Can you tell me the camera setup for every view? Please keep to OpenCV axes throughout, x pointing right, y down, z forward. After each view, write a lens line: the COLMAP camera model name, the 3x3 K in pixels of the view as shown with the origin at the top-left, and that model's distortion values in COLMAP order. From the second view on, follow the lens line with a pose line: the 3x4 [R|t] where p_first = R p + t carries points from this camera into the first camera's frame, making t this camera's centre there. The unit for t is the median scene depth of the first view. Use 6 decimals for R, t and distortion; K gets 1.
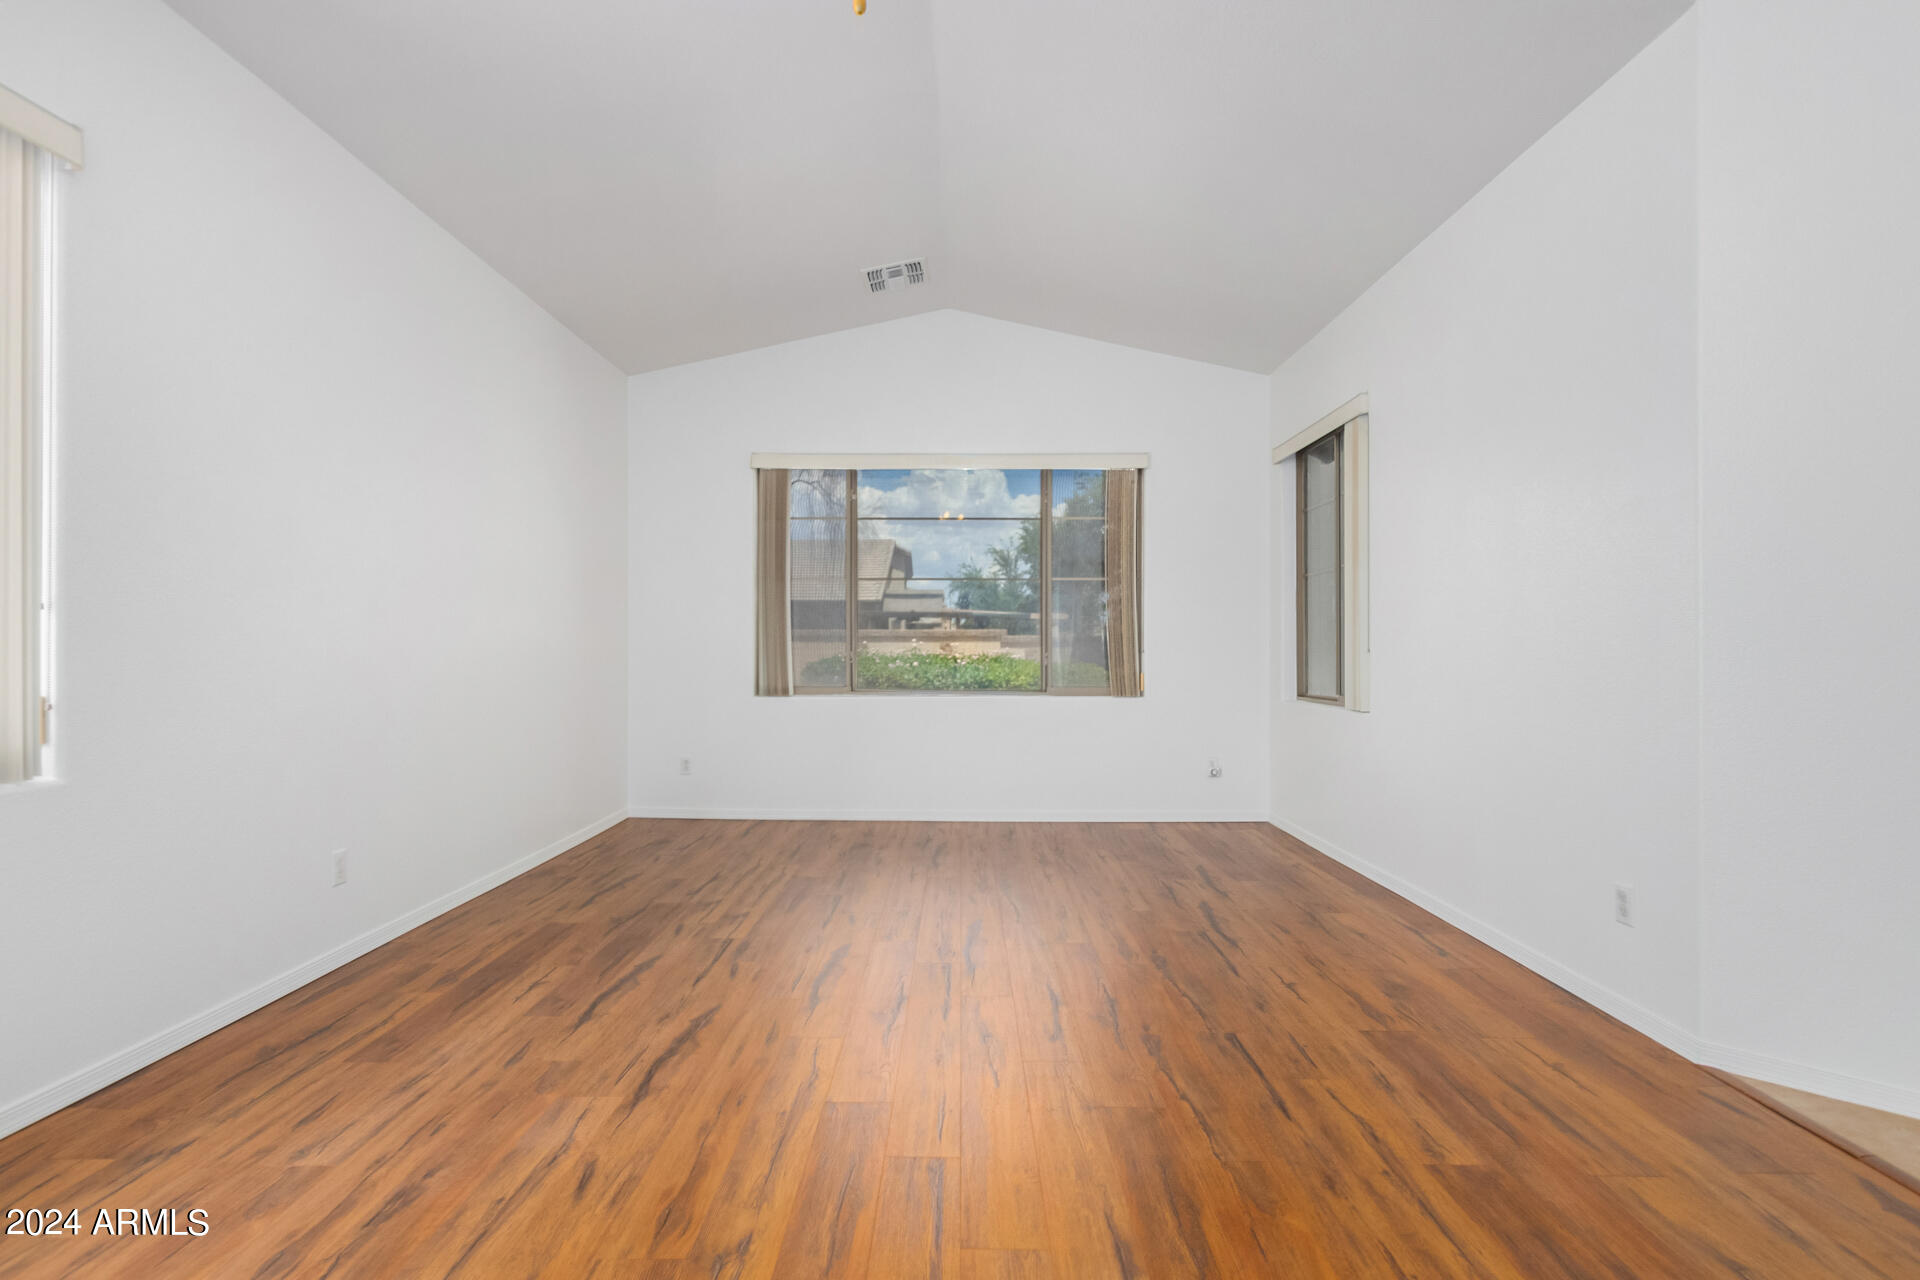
lens RADIAL K [[944.0, 0, 953.1], [0, 944.0, 644.7], [0, 0, 1]] dist [0.002074, -0.000095]
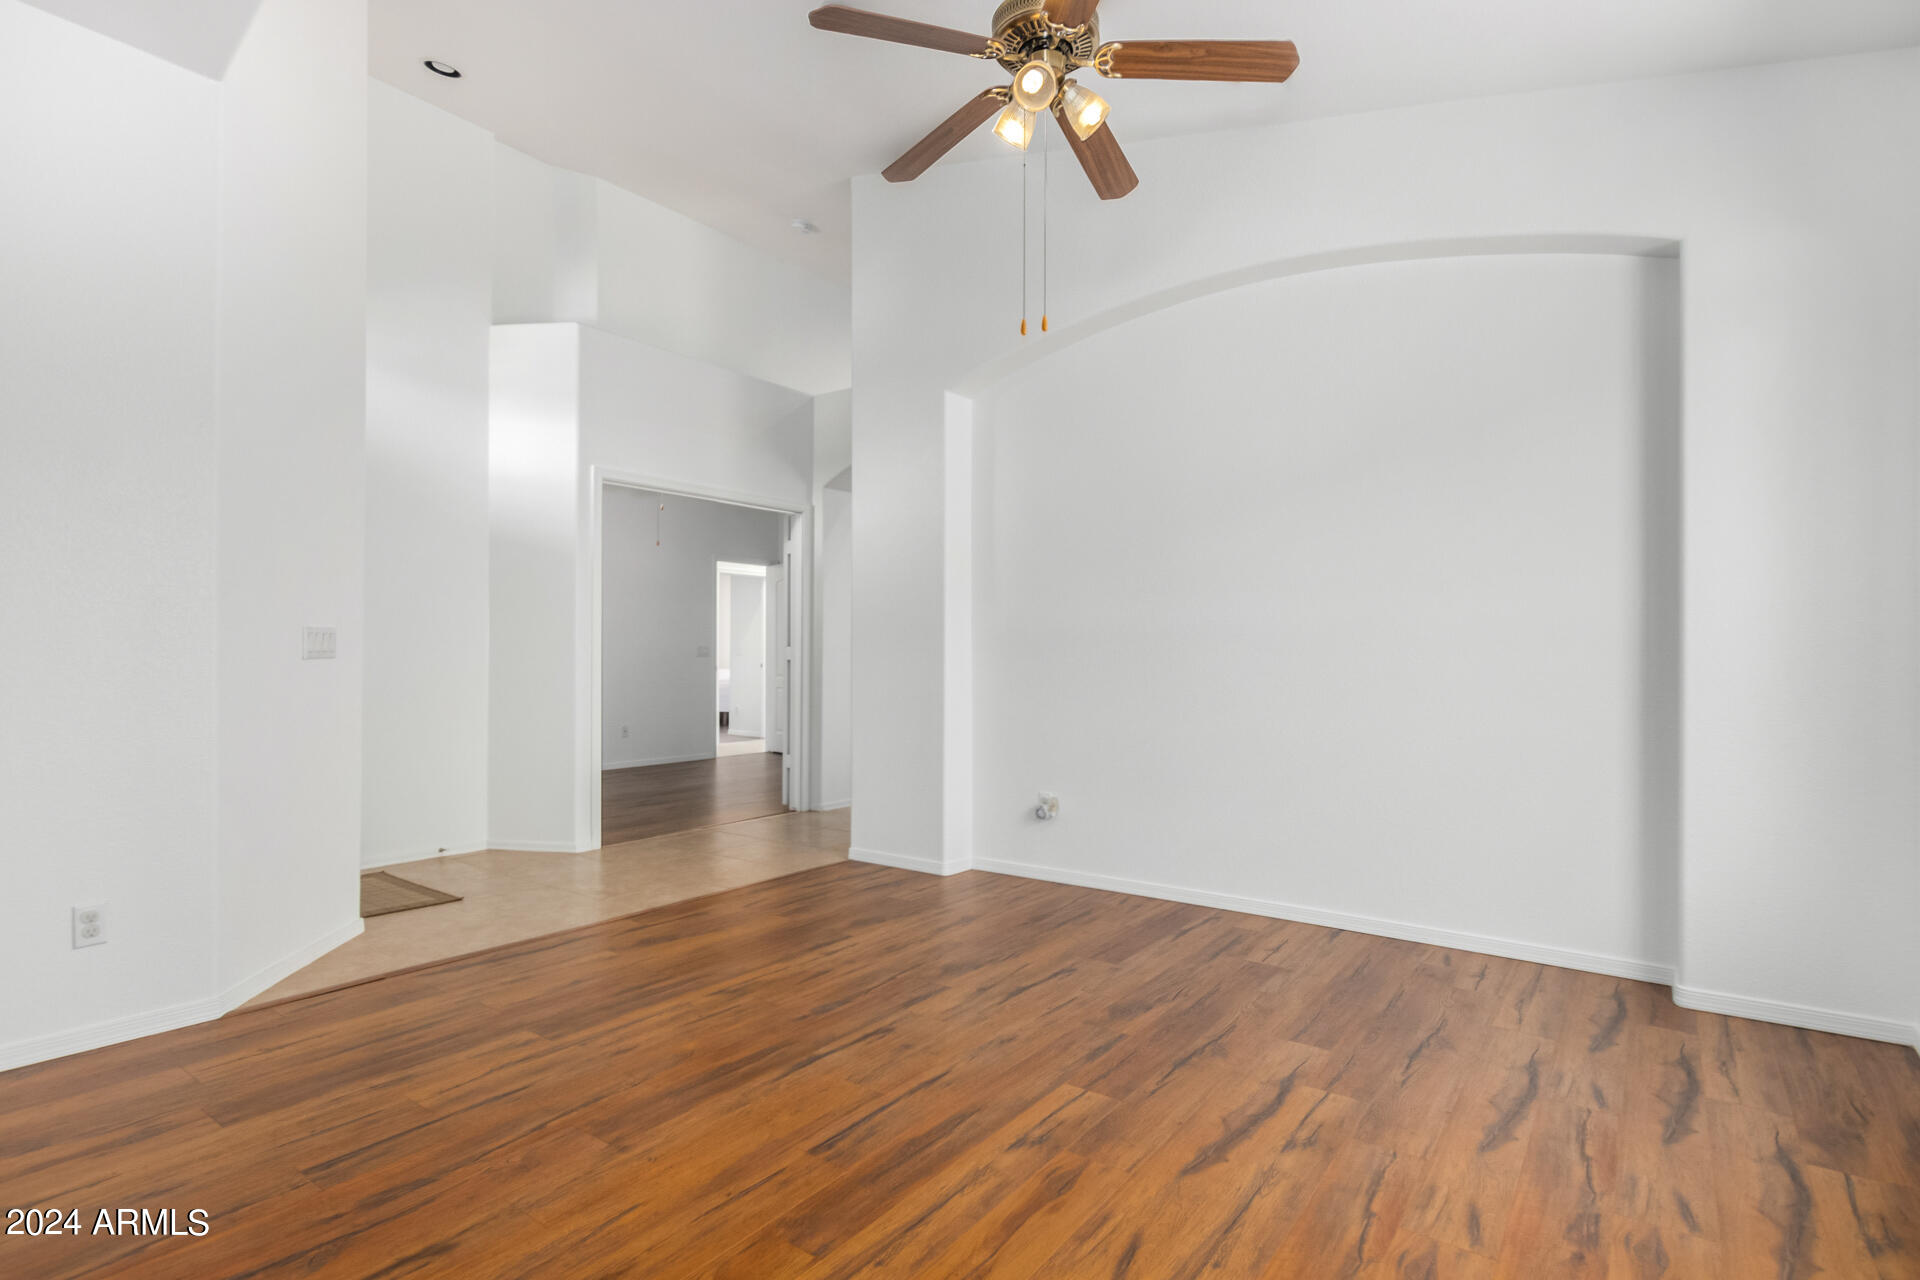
lens RADIAL K [[944.0, 0, 954.4], [0, 944.0, 647.0], [0, 0, 1]] dist [0.002074, -0.000095]
pose [[-0.808067, 0.000199, 0.589090, -0.783226], [-0.008993, 0.999879, -0.012674, 0.003589], [-0.589021, -0.015539, -0.807968, 1.828377]]
